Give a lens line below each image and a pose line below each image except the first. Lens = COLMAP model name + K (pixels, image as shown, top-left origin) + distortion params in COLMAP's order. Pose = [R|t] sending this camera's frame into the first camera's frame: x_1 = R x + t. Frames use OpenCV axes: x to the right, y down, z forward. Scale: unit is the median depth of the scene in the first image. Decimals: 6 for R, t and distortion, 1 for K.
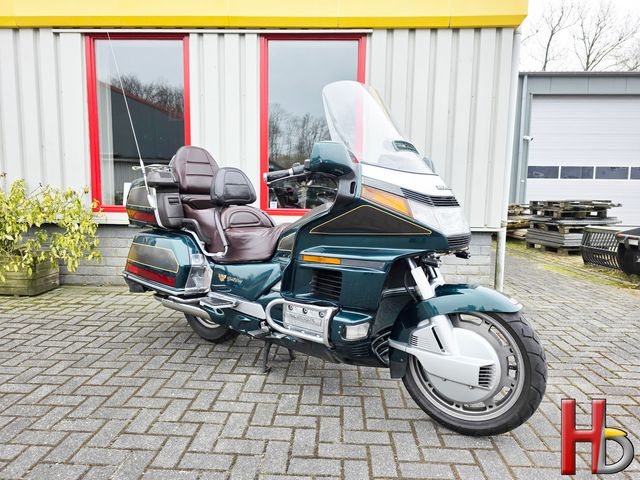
lens RADIAL K [[430.9, 0, 321.6], [0, 430.9, 243.4], [0, 0, 1]] dist [0.001310, -0.001772]
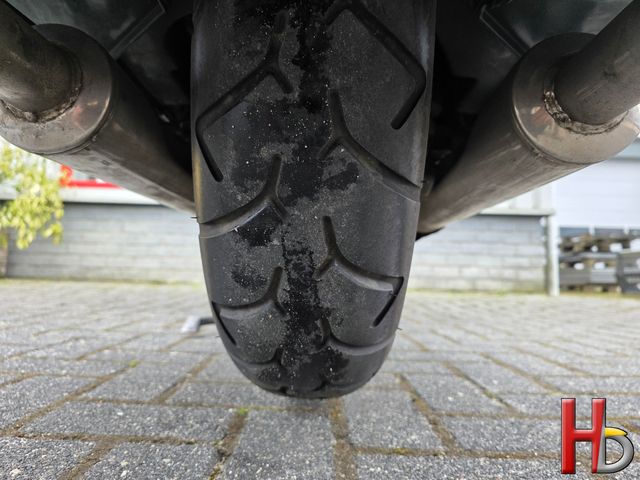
lens RADIAL K [[440.3, 0, 318.4], [0, 440.3, 239.6], [0, 0, 1]] dist [-0.024231, -0.001595]
pose [[0.999013, 0.020406, 0.039449, -0.072856], [-0.011516, 0.976839, -0.213665, 0.205037], [-0.042896, 0.213000, 0.976110, 0.196147]]
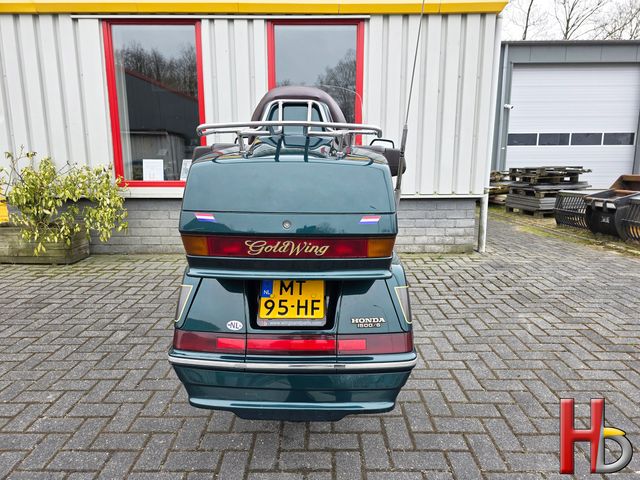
lens RADIAL K [[430.9, 0, 321.6], [0, 430.9, 243.4], [0, 0, 1]] dist [0.001310, -0.001772]
pose [[0.998958, -0.024797, 0.038306, -0.059370], [0.022019, 0.997211, 0.071314, 0.003393], [-0.039967, -0.070396, 0.996718, -0.127686]]
